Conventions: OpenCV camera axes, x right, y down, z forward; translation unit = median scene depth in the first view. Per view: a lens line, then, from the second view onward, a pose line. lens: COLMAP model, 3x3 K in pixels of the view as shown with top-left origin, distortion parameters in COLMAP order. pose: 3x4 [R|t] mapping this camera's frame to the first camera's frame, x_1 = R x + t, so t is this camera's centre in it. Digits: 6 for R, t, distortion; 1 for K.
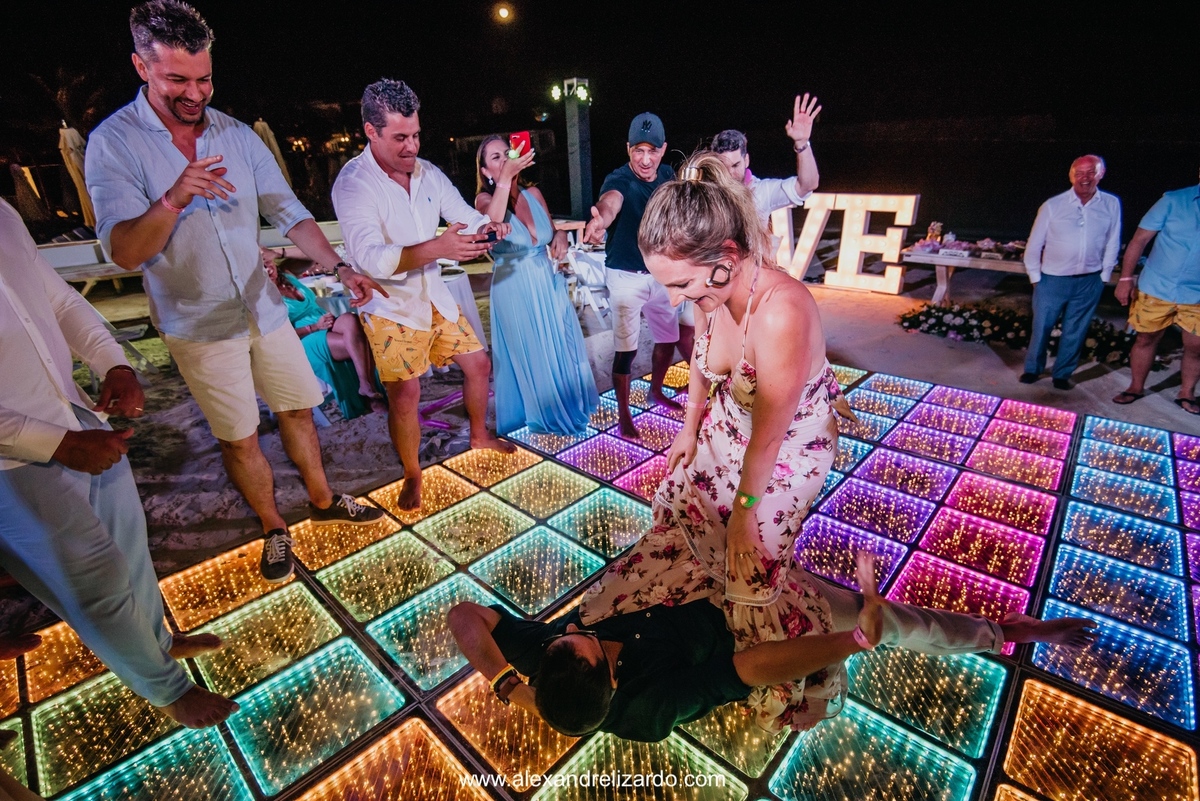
lens RADIAL K [[558.5, 0, 598.6], [0, 558.5, 401.3], [0, 0, 1]] dist [-0.026712, -0.001285]
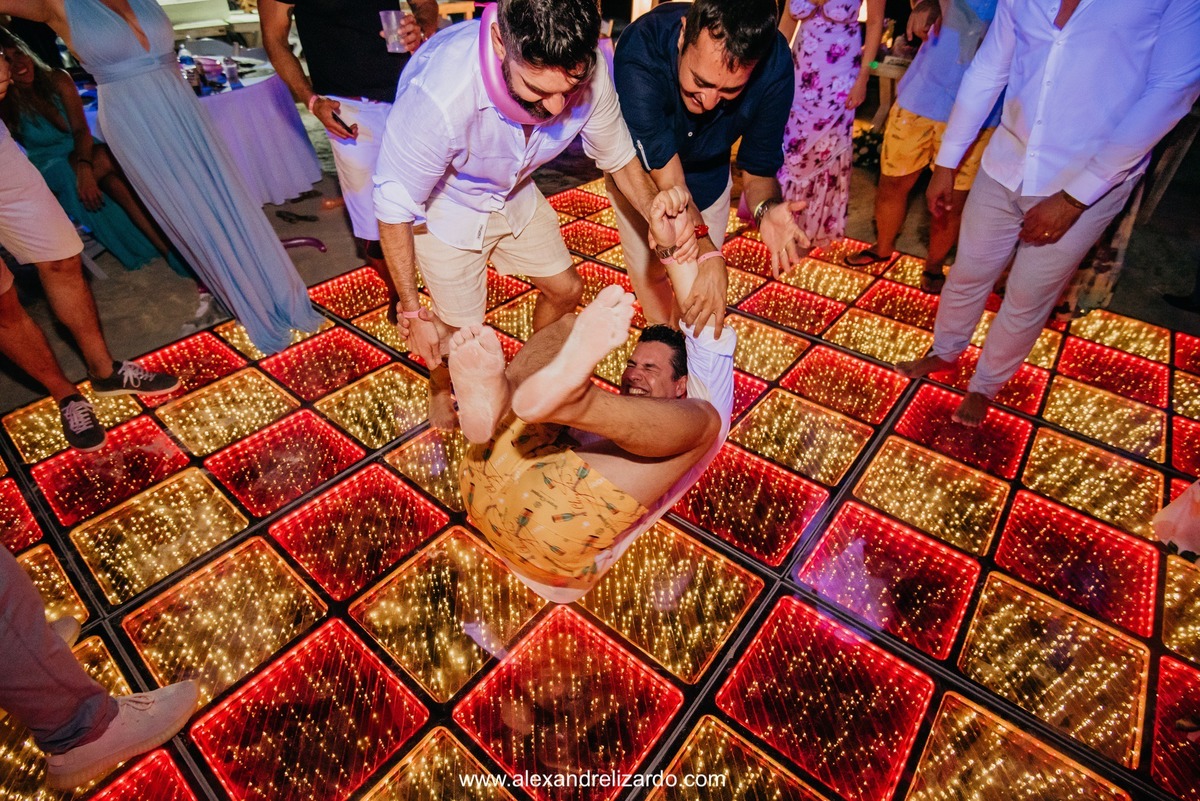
lens RADIAL K [[558.5, 0, 601.0], [0, 558.5, 400.6], [0, 0, 1]] dist [-0.026712, -0.001285]
pose [[0.999486, 0.004260, 0.031768, 0.291587], [-0.013734, 0.952457, 0.304364, -0.052430], [-0.028961, -0.304644, 0.952026, 0.142386]]
